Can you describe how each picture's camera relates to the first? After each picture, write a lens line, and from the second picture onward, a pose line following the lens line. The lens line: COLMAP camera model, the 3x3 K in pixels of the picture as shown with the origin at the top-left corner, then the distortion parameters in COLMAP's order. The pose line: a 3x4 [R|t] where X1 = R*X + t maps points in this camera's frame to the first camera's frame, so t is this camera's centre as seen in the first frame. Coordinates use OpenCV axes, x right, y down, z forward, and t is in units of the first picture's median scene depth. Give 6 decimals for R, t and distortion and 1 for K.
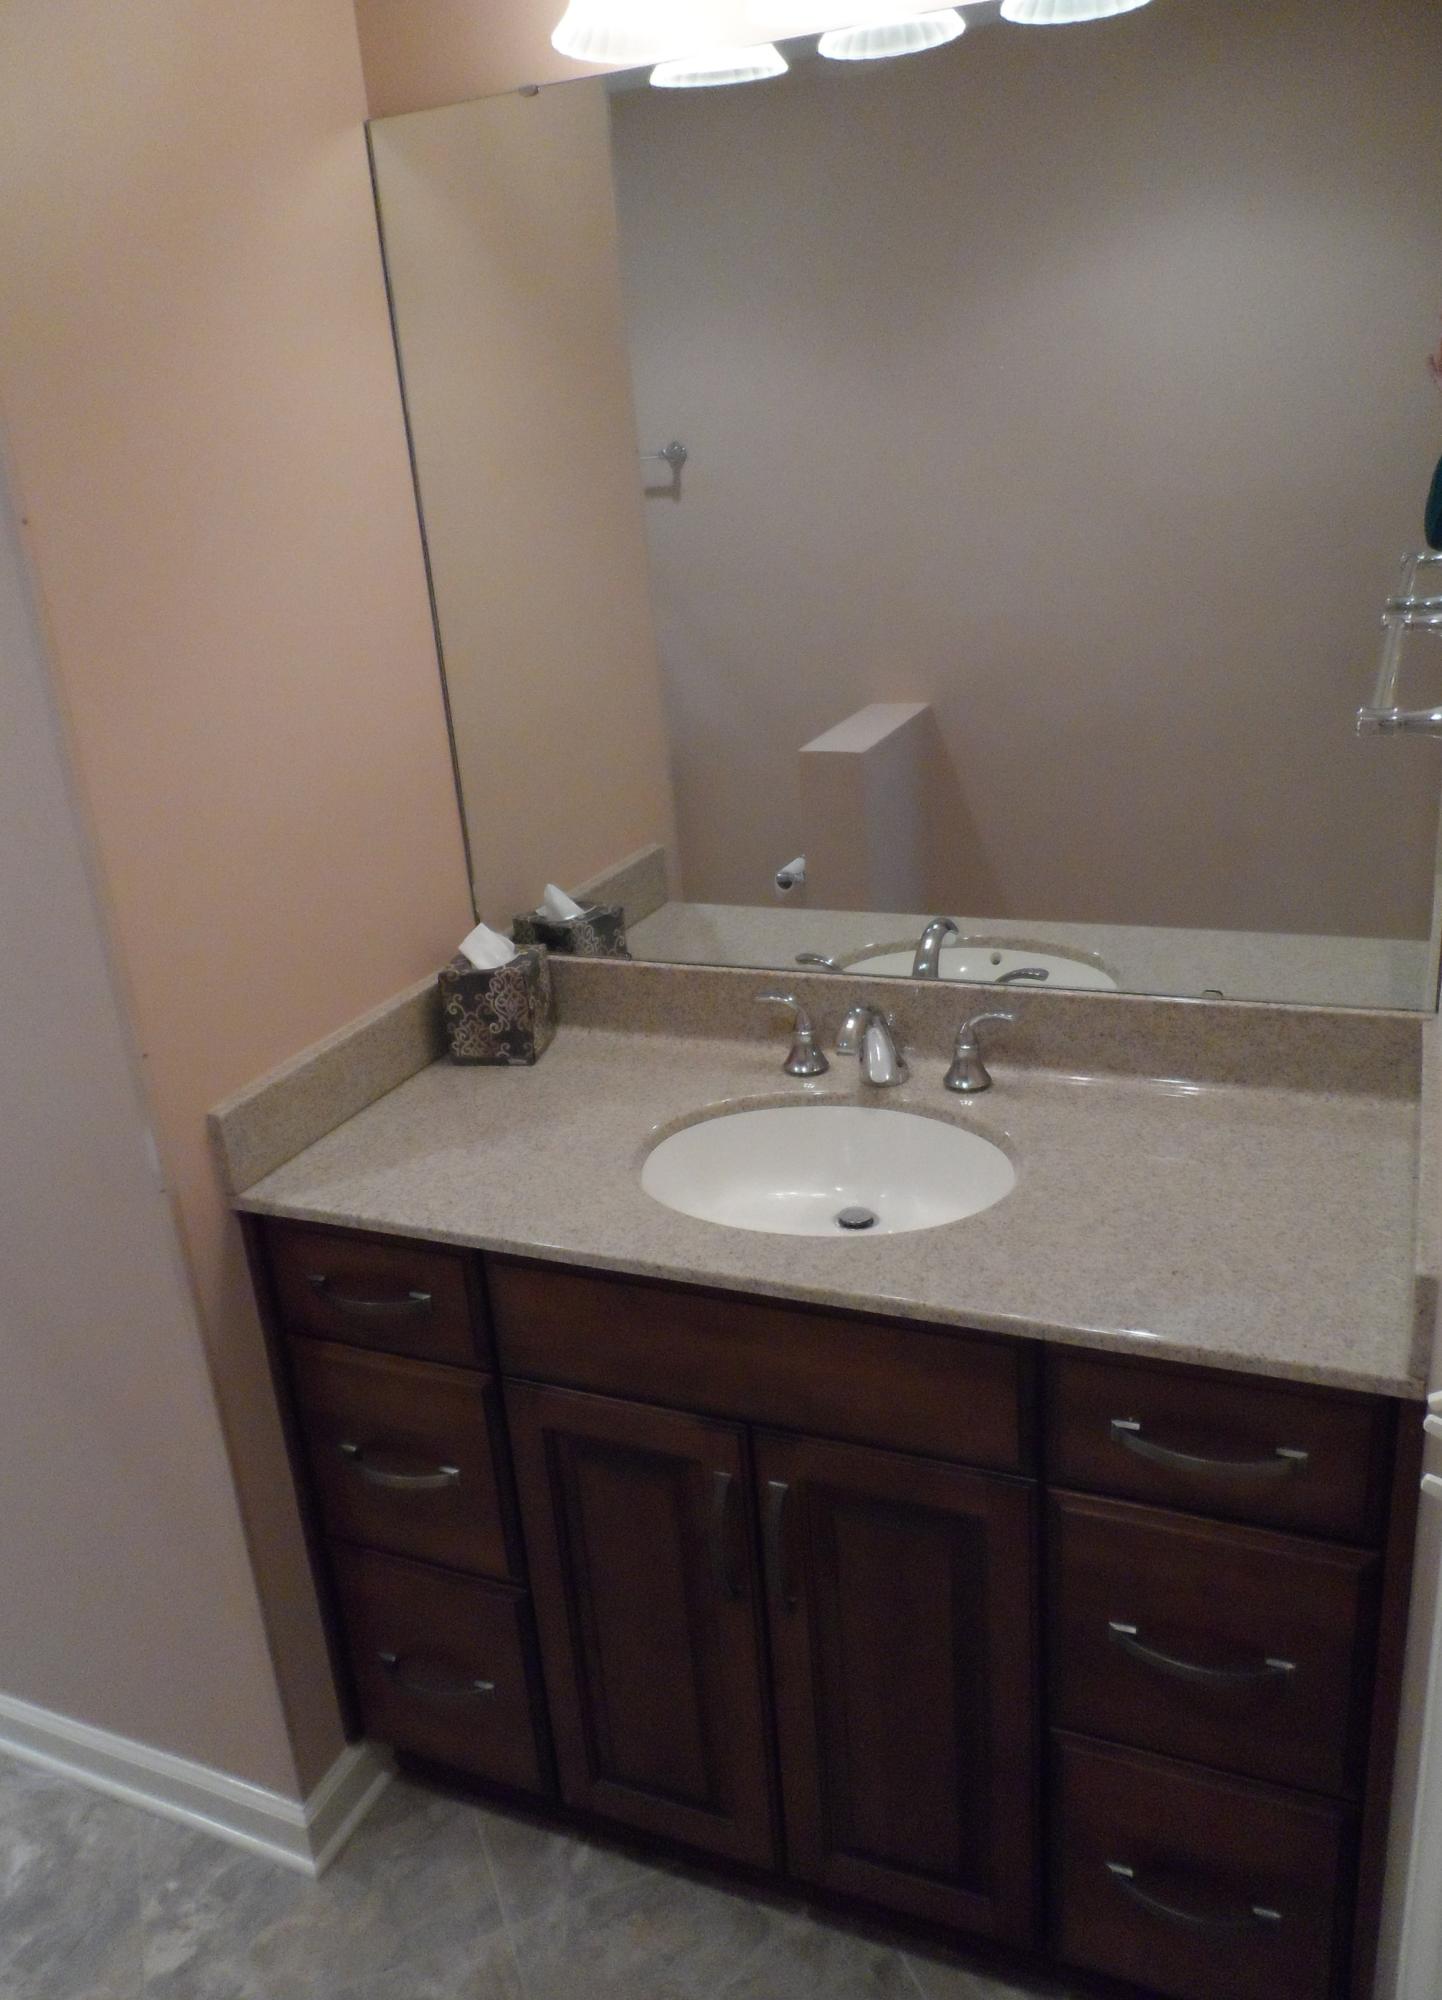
lens RADIAL K [[1591.4, 0, 721.0], [0, 1591.4, 1000.0], [0, 0, 1]] dist [-0.004032, 0.003645]
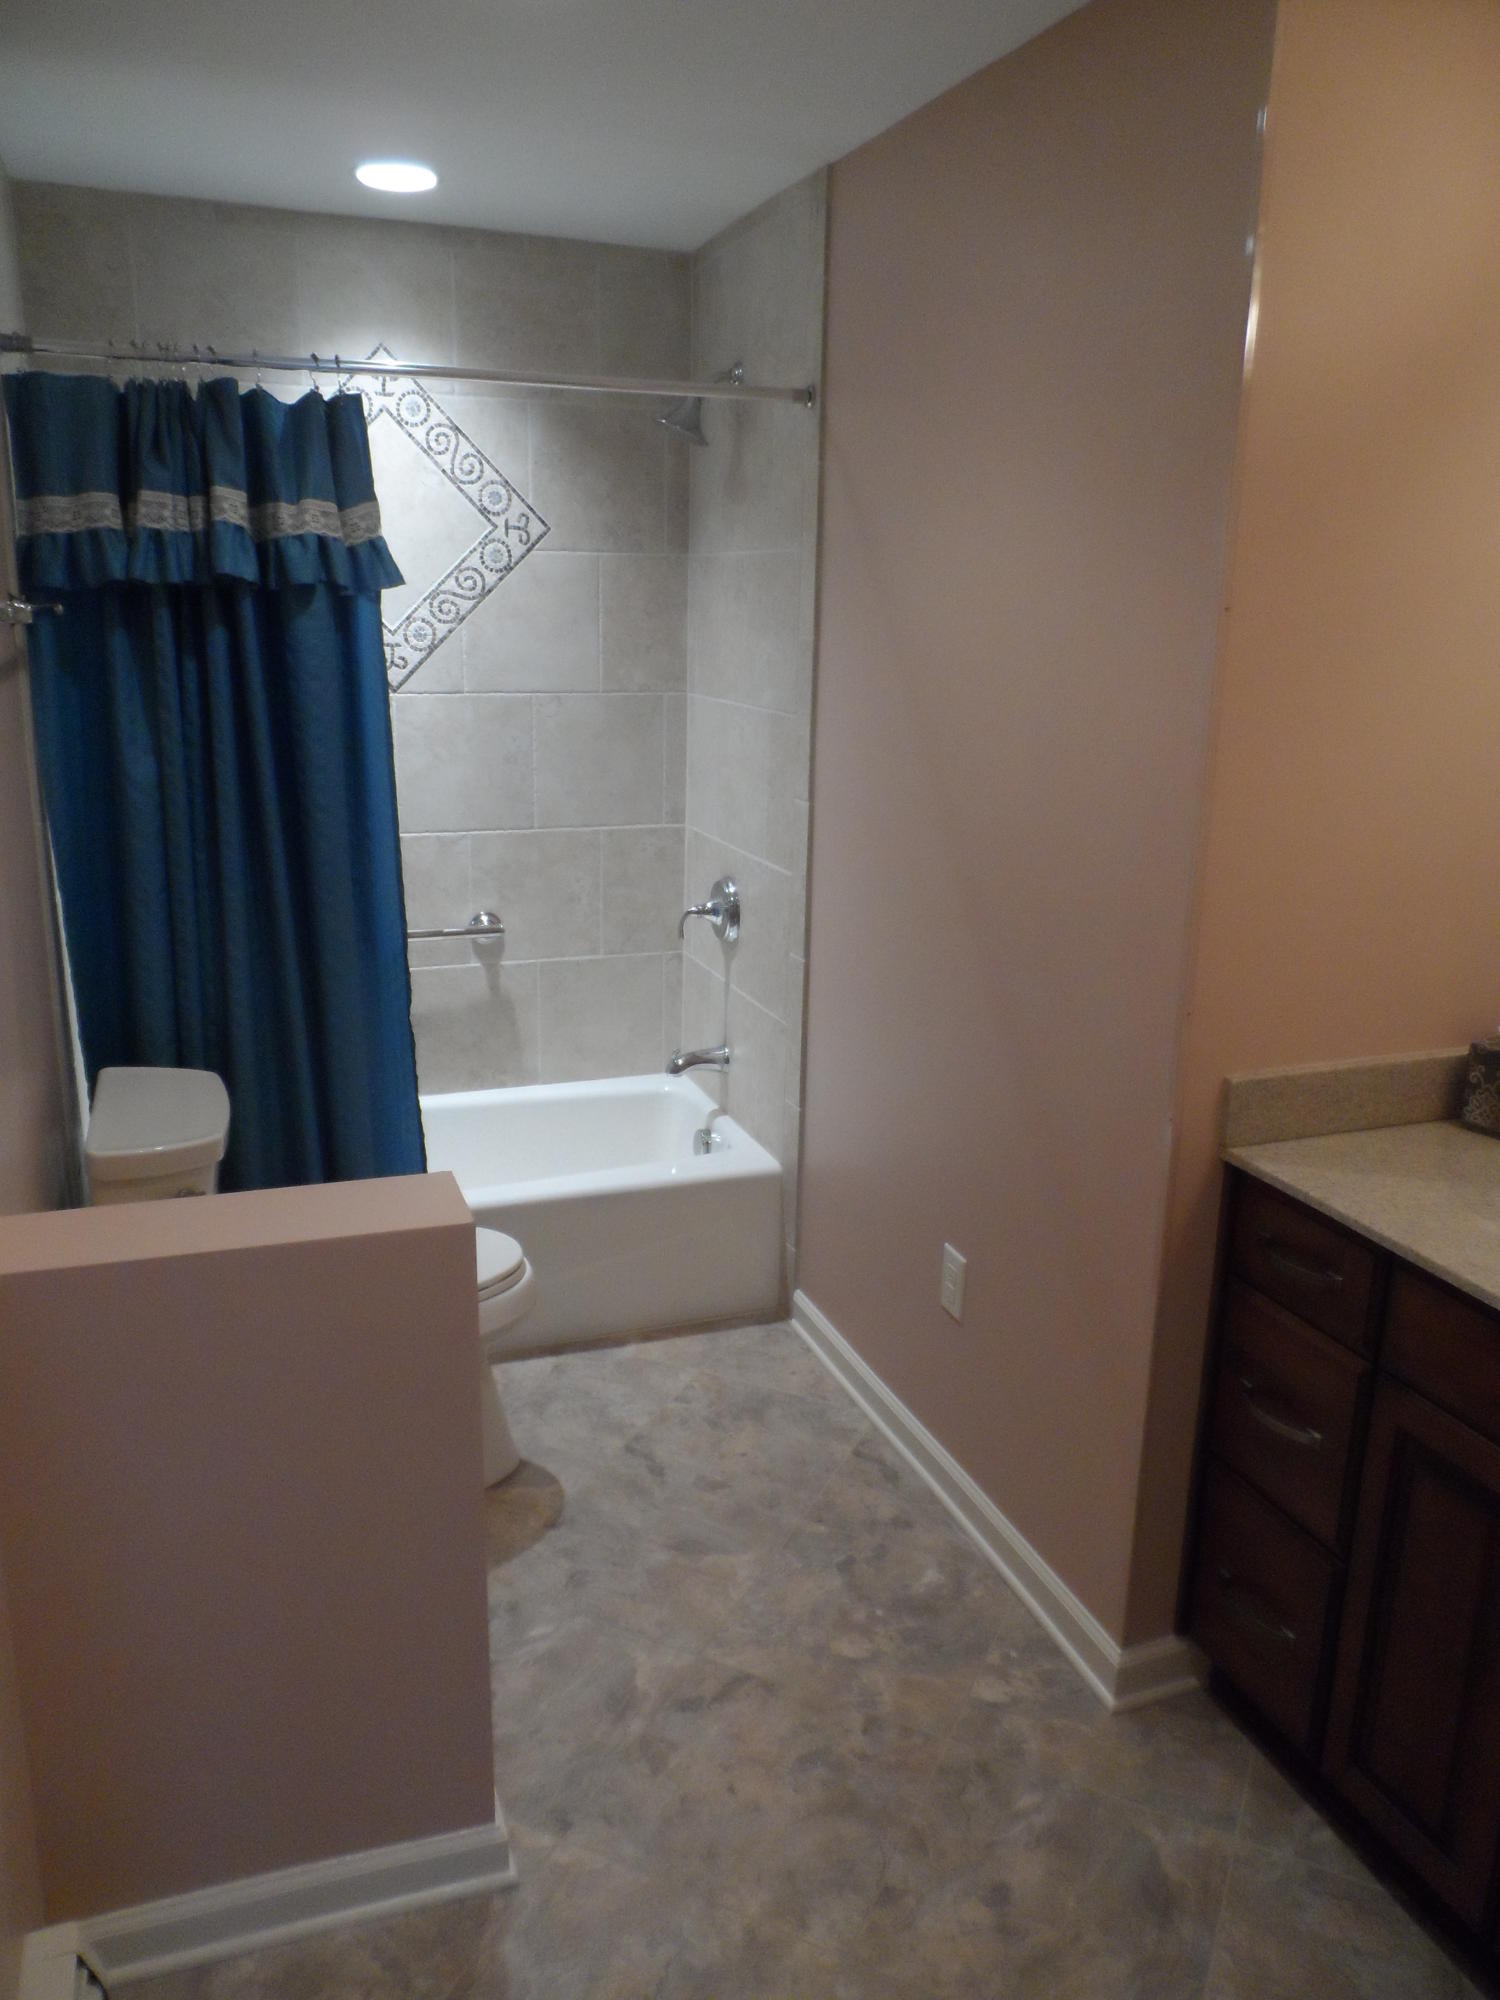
lens RADIAL K [[1524.2, 0, 750.0], [0, 1524.2, 1000.0], [0, 0, 1]] dist [-0.004293, -0.008448]
pose [[0.698047, 0.272912, -0.662004, 0.183444], [-0.315718, 0.947107, 0.057539, 0.057230], [0.642692, 0.168842, 0.747288, -0.149728]]
